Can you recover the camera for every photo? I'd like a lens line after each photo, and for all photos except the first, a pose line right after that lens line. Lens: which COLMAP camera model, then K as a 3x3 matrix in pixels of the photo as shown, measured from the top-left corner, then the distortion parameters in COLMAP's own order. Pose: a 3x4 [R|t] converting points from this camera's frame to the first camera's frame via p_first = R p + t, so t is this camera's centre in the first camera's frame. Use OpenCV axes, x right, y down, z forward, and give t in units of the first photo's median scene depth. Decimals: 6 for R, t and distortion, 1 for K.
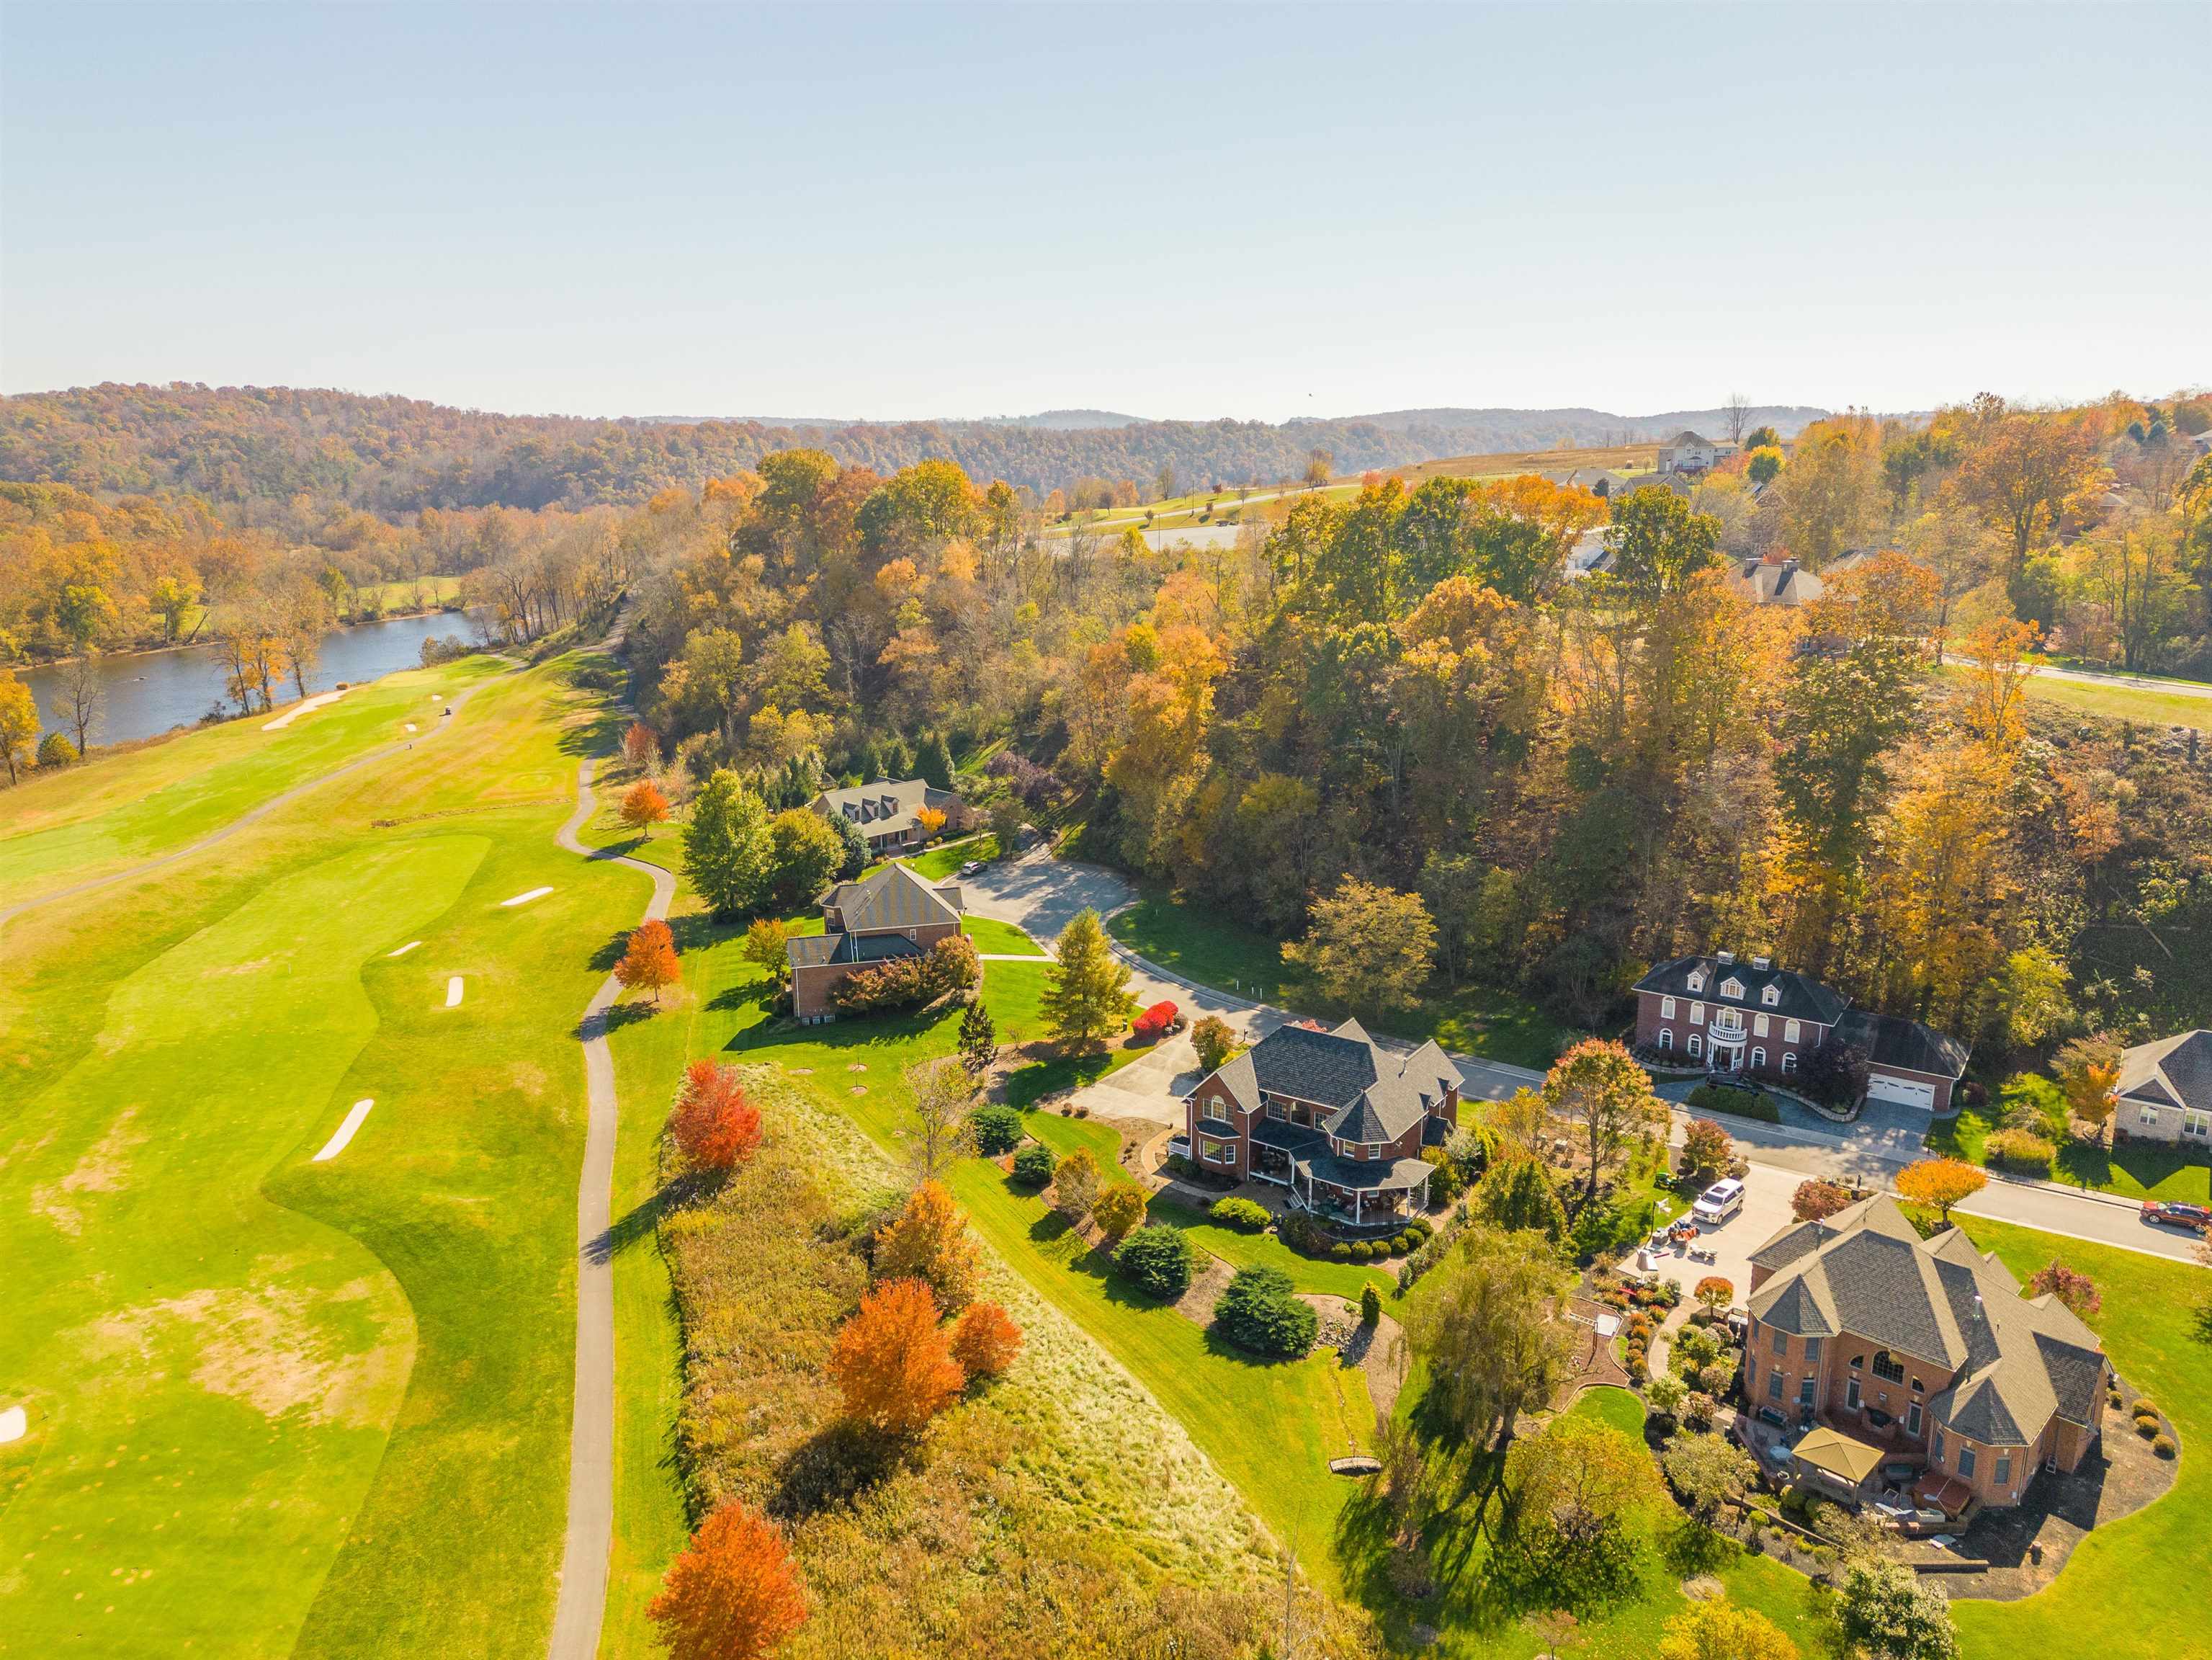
lens RADIAL K [[1565.1, 0, 1106.0], [0, 1565.1, 830.0], [0, 0, 1]] dist [0.033847, -0.002250]
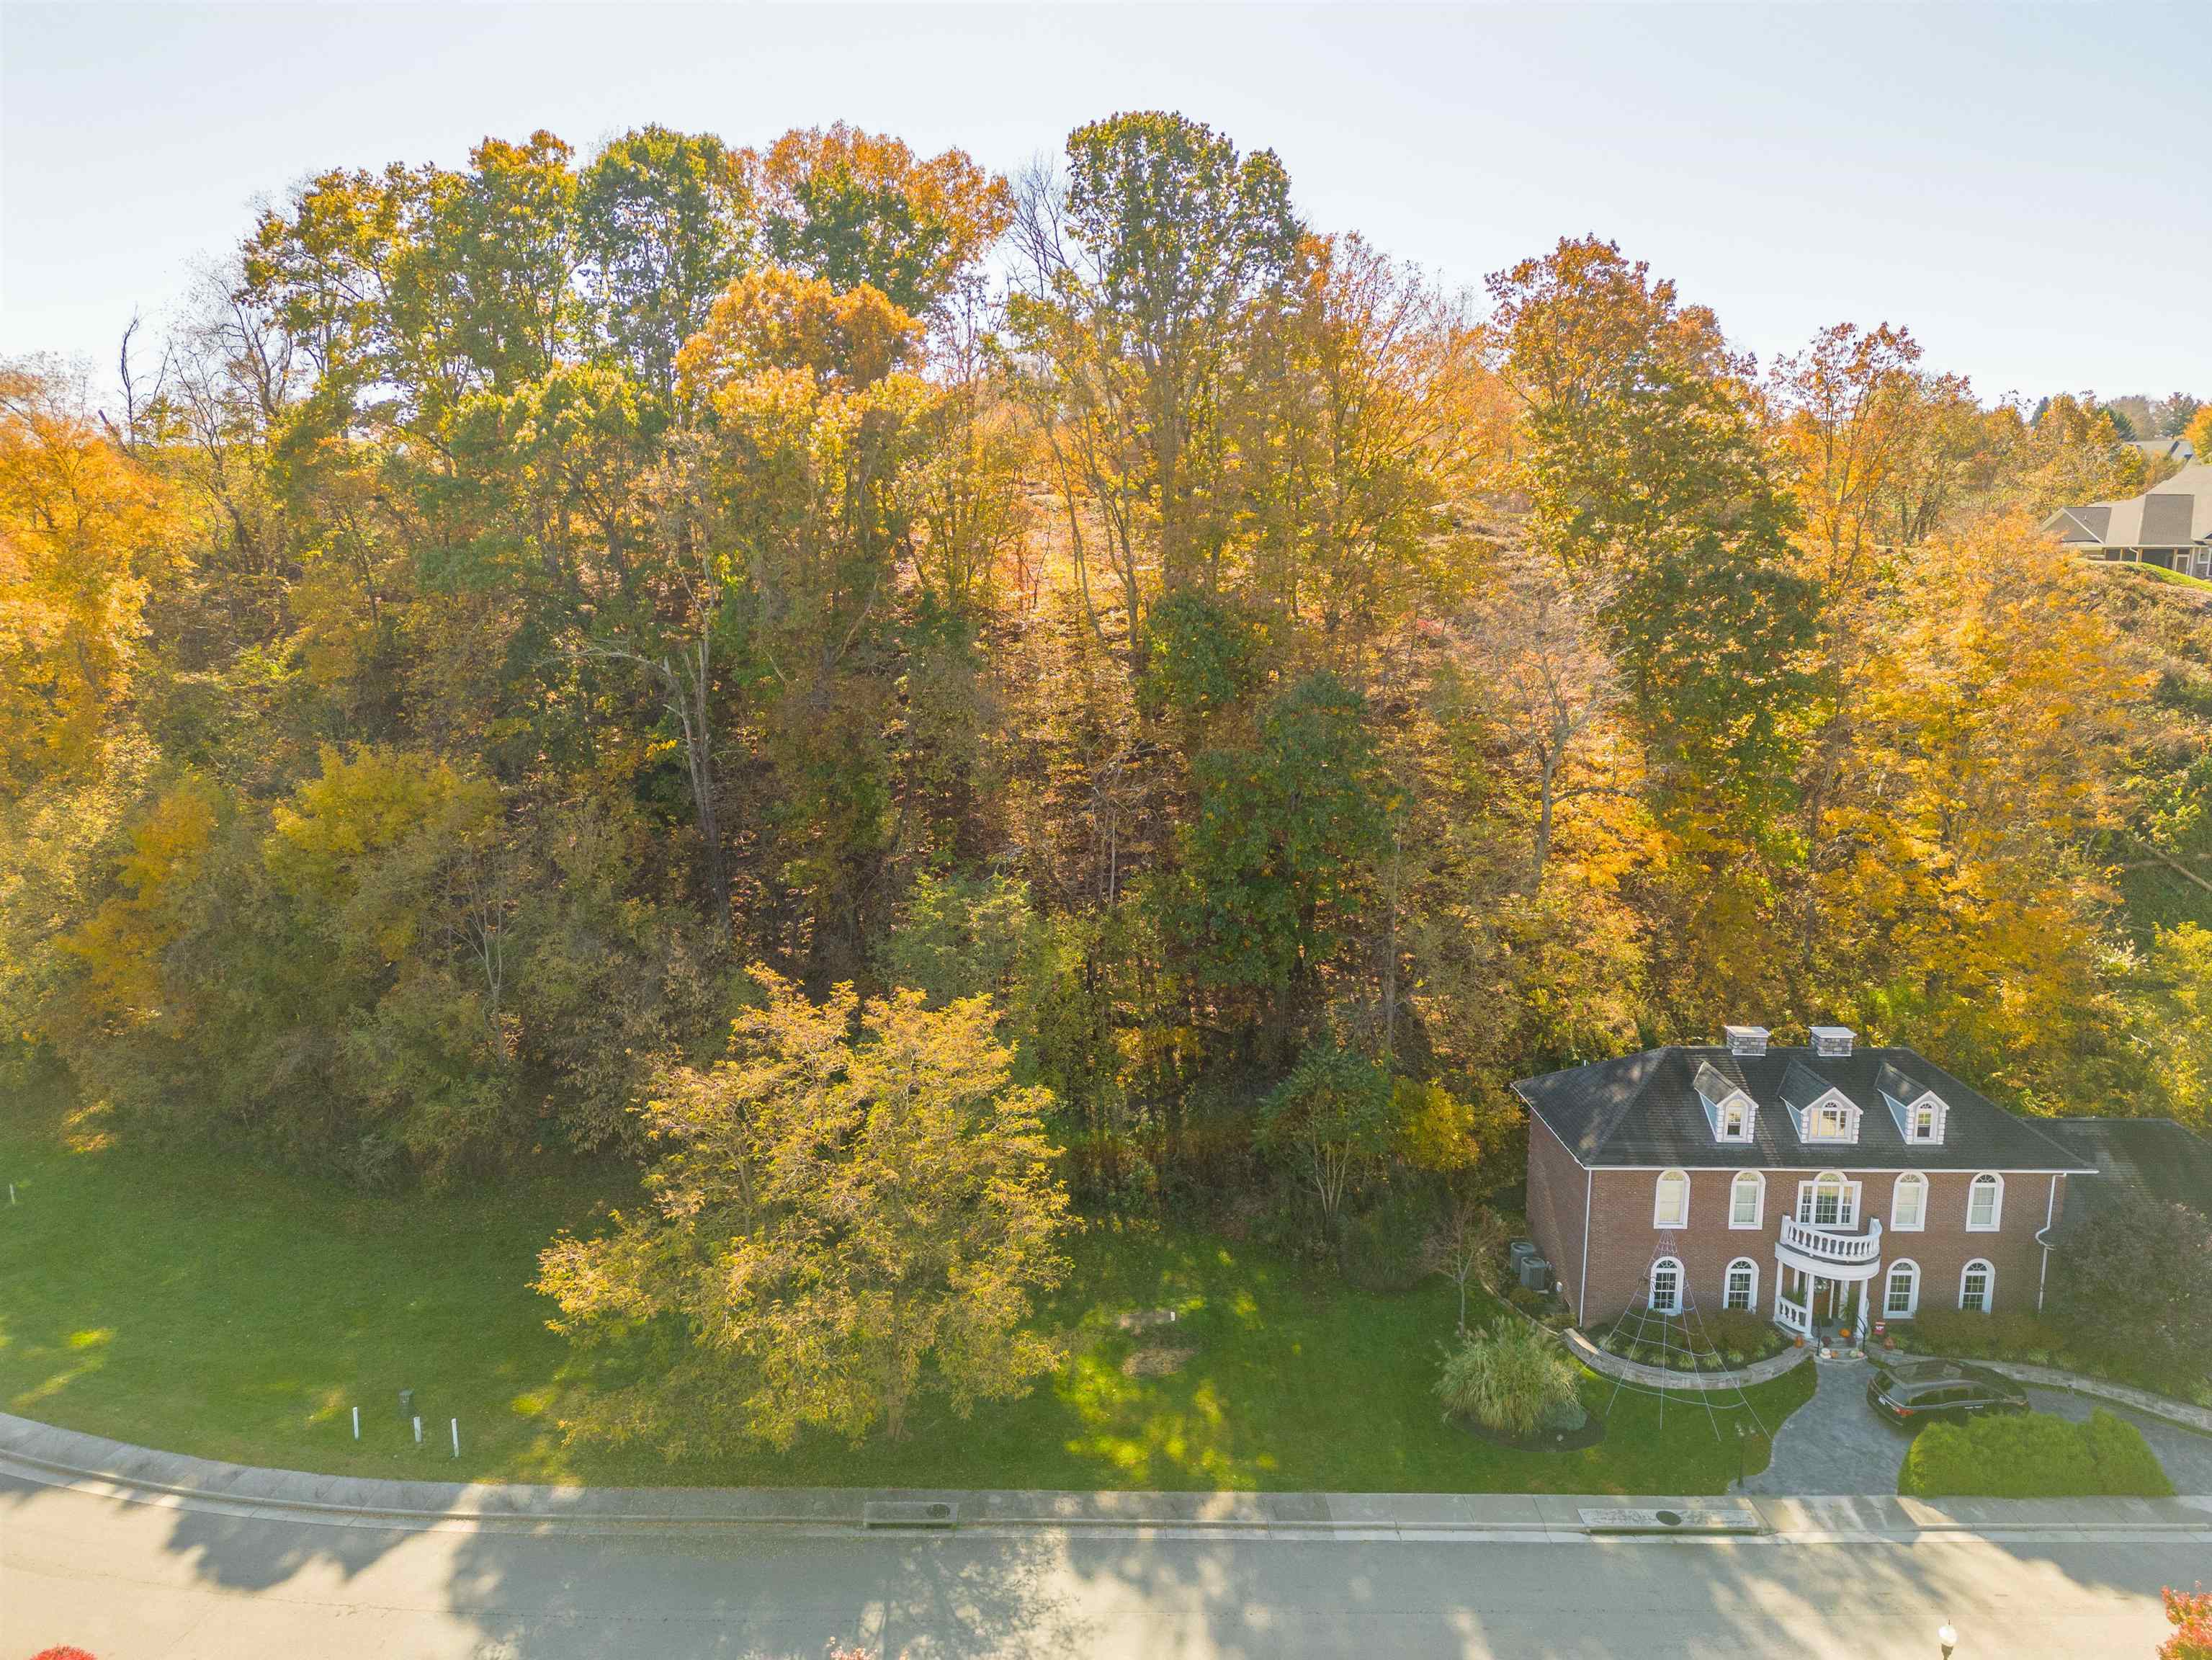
lens RADIAL K [[1565.1, 0, 1106.0], [0, 1565.1, 830.0], [0, 0, 1]] dist [0.033847, -0.002250]
pose [[0.812793, -0.085195, 0.576289, 0.039811], [0.123942, 0.991889, -0.028172, 0.018926], [-0.569215, 0.094325, 0.816760, 0.718386]]
